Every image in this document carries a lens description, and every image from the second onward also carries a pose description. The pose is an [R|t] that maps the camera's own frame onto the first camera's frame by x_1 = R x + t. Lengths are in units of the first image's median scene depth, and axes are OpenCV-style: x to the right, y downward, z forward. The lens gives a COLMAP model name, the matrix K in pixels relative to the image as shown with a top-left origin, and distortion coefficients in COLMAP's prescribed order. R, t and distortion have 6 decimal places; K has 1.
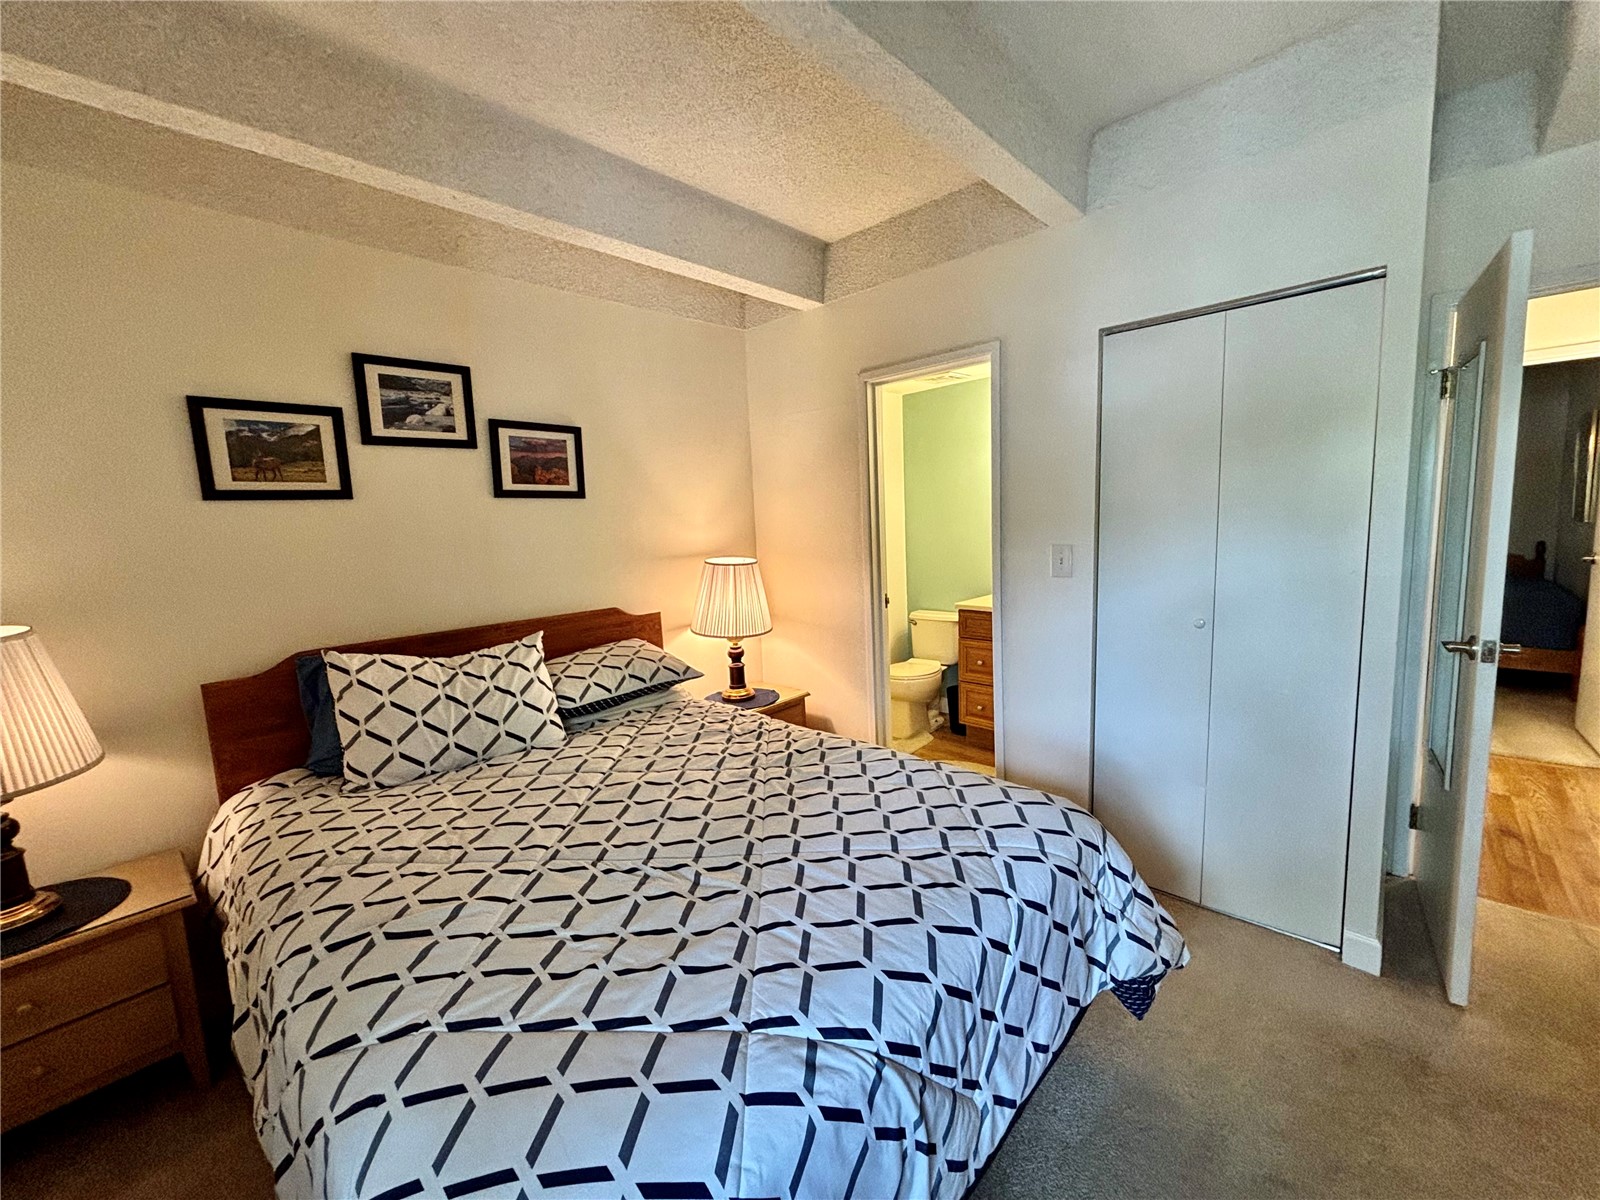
lens RADIAL K [[652.0, 0, 800.0], [0, 652.0, 600.0], [0, 0, 1]] dist [0.001572, 0.000916]
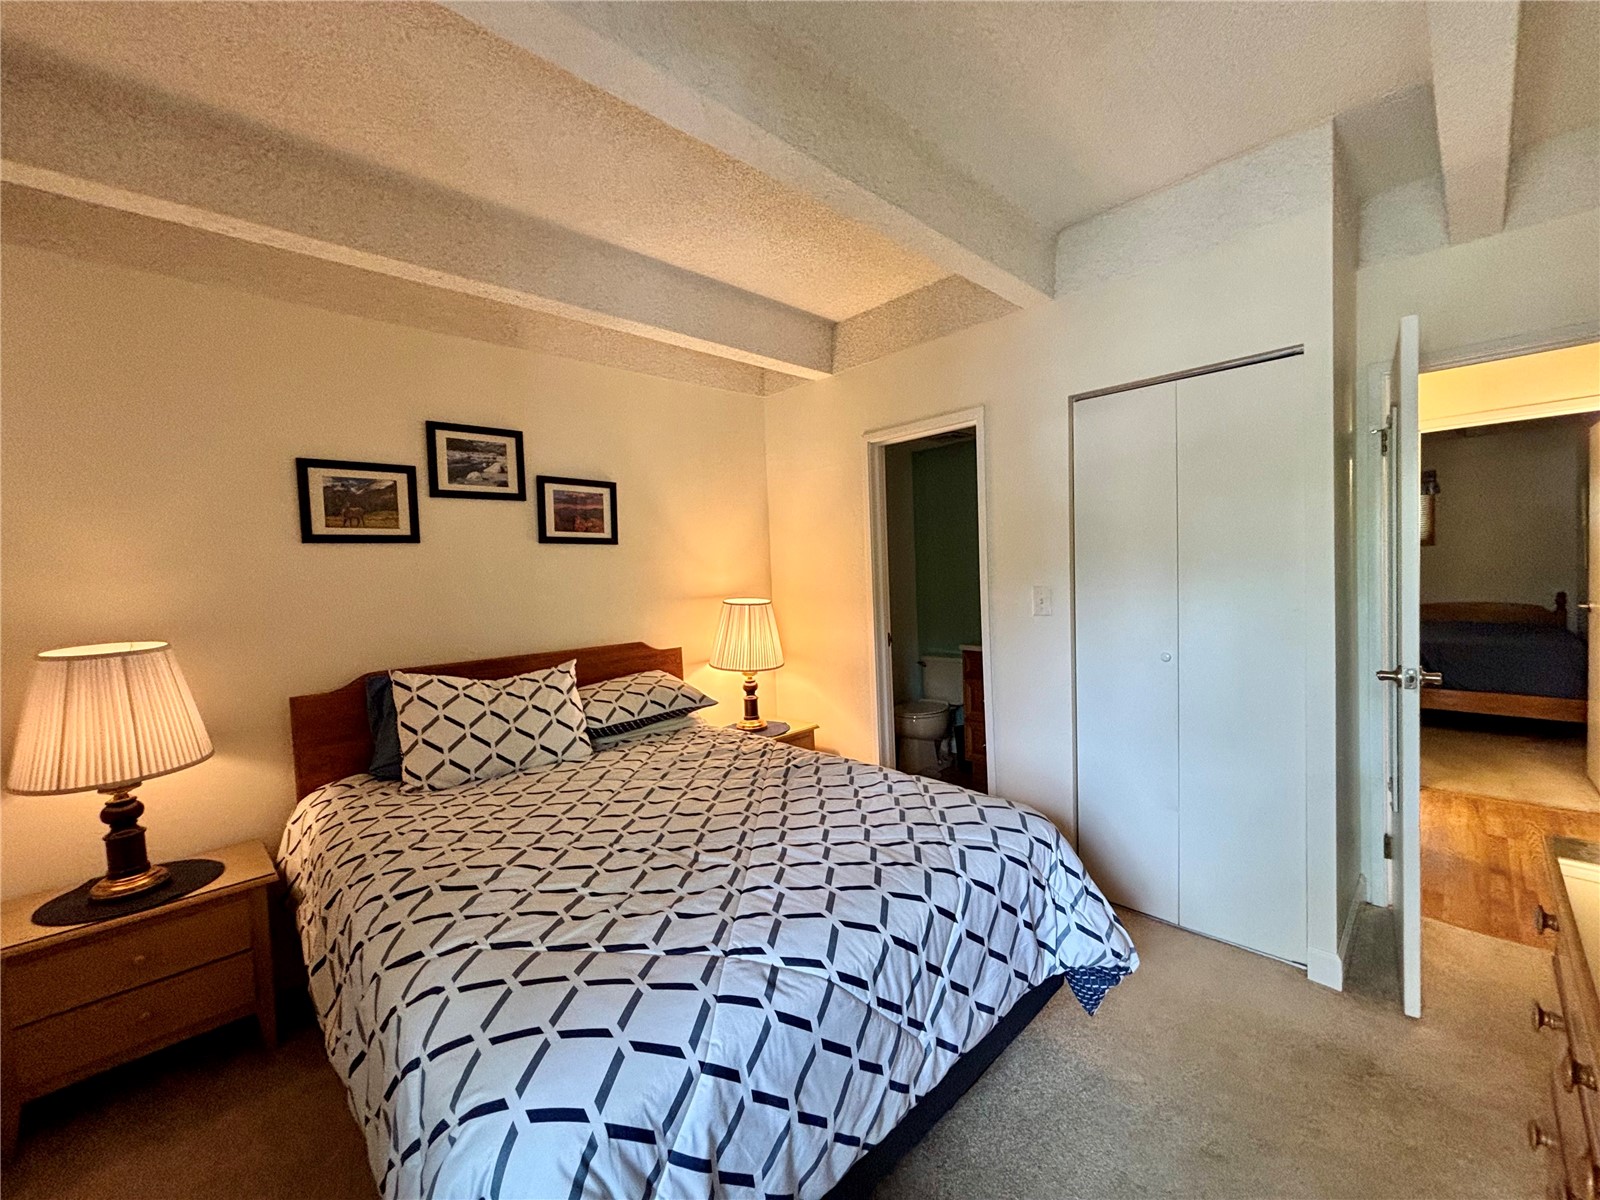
lens RADIAL K [[648.2, 0, 800.5], [0, 648.2, 598.1], [0, 0, 1]] dist [-0.001098, 0.000656]
pose [[0.998975, 0.006239, -0.044827, 0.056713], [-0.009842, 0.996698, -0.080604, 0.036380], [0.044176, 0.080963, 0.995738, -0.140196]]
